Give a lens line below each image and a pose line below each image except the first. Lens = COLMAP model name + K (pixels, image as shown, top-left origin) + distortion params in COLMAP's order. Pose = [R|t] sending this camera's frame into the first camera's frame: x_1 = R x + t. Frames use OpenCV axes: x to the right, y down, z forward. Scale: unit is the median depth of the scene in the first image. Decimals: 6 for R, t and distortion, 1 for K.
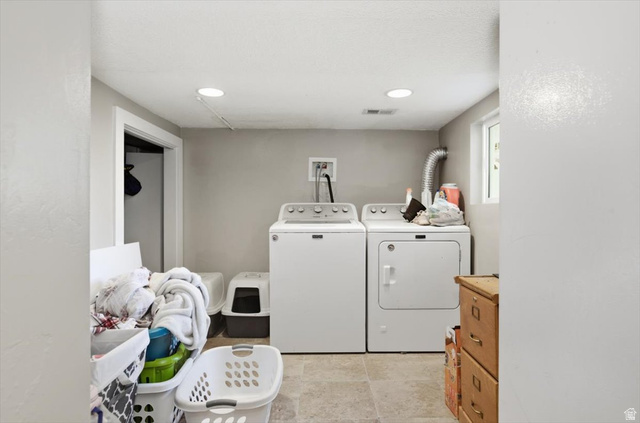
lens RADIAL K [[308.1, 0, 320.0], [0, 308.1, 211.5], [0, 0, 1]] dist [-0.000427, -0.000033]
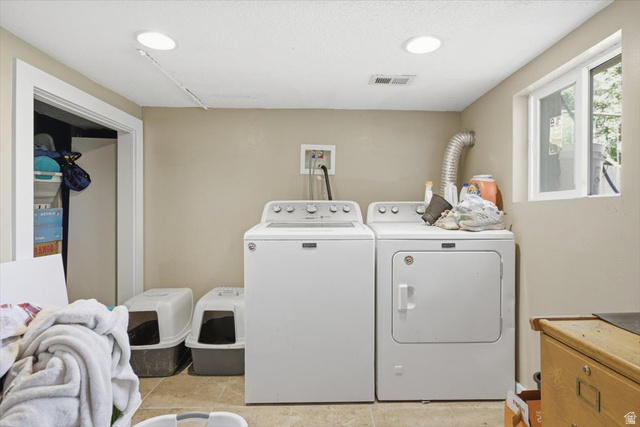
lens RADIAL K [[300.1, 0, 320.0], [0, 300.1, 213.5], [0, 0, 1]] dist [0.001721, -0.000039]
pose [[0.999995, 0.000142, 0.003118, 0.013670], [-0.000157, 0.999989, 0.004738, 0.001770], [-0.003117, -0.004739, 0.999984, 0.259806]]
